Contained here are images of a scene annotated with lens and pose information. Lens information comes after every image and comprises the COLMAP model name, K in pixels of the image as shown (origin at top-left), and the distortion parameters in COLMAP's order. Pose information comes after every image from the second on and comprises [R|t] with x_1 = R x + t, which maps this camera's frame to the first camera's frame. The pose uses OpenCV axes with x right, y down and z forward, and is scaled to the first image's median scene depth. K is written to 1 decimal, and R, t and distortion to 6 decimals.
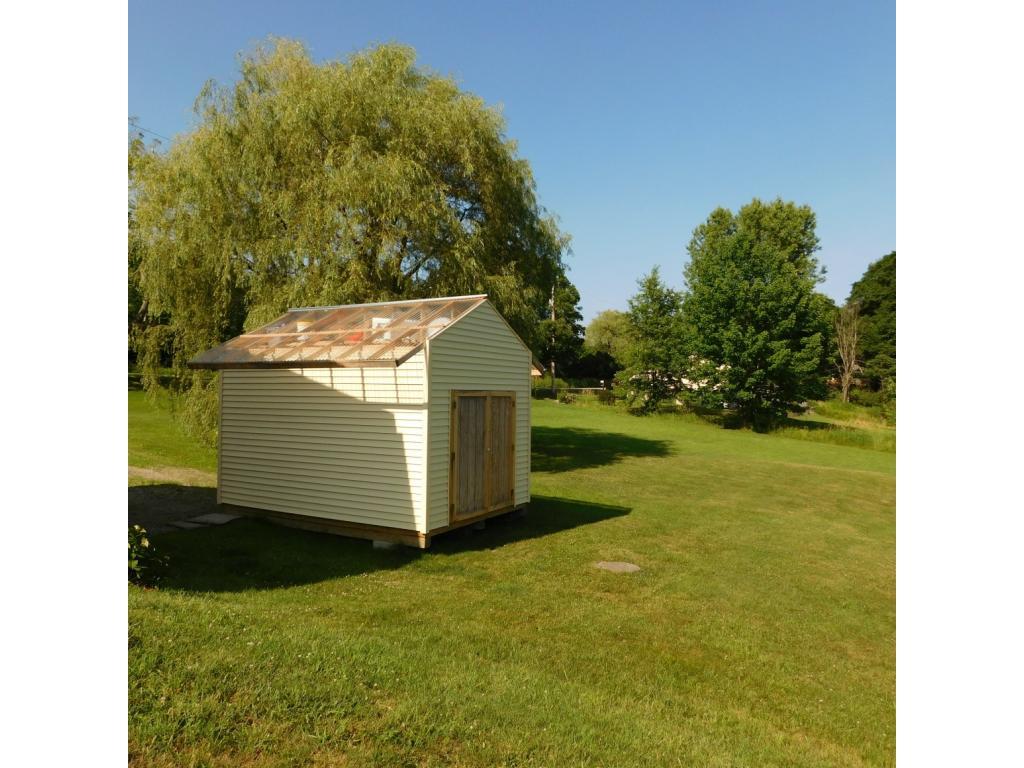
lens RADIAL K [[679.2, 0, 512.0], [0, 679.2, 384.0], [0, 0, 1]] dist [-0.043776, 0.003527]
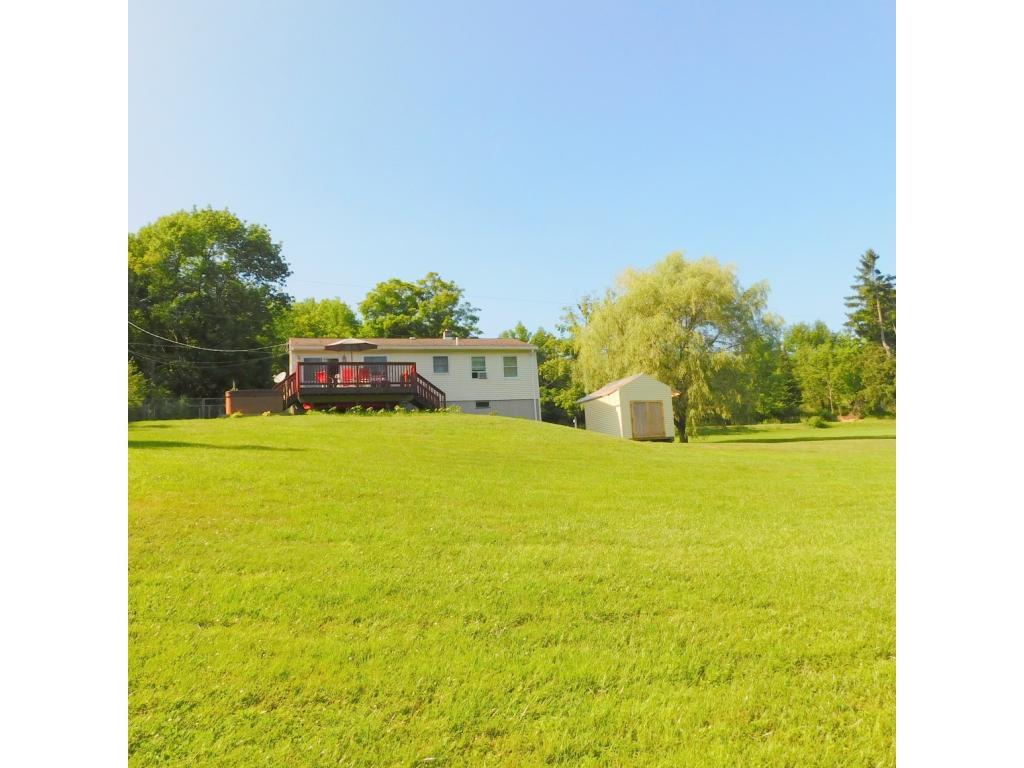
lens RADIAL K [[679.2, 0, 512.0], [0, 679.2, 384.0], [0, 0, 1]] dist [-0.043776, 0.003527]
pose [[0.741101, -0.137917, -0.657075, 1.747968], [0.072964, 0.989422, -0.125380, 0.313274], [0.667417, 0.044977, 0.743325, -2.031515]]
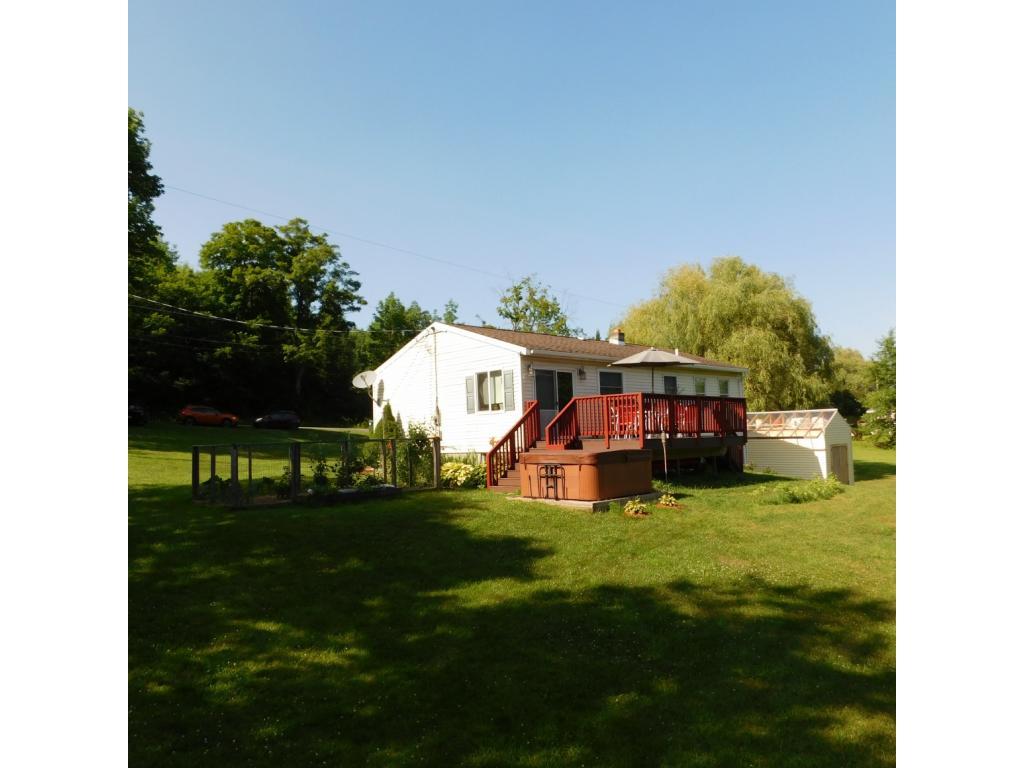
lens RADIAL K [[679.2, 0, 512.0], [0, 679.2, 384.0], [0, 0, 1]] dist [-0.043776, 0.003527]
pose [[0.952502, -0.047962, -0.300732, -0.489798], [0.031747, 0.997778, -0.058578, -0.118058], [0.302874, 0.046249, 0.951908, -2.128192]]
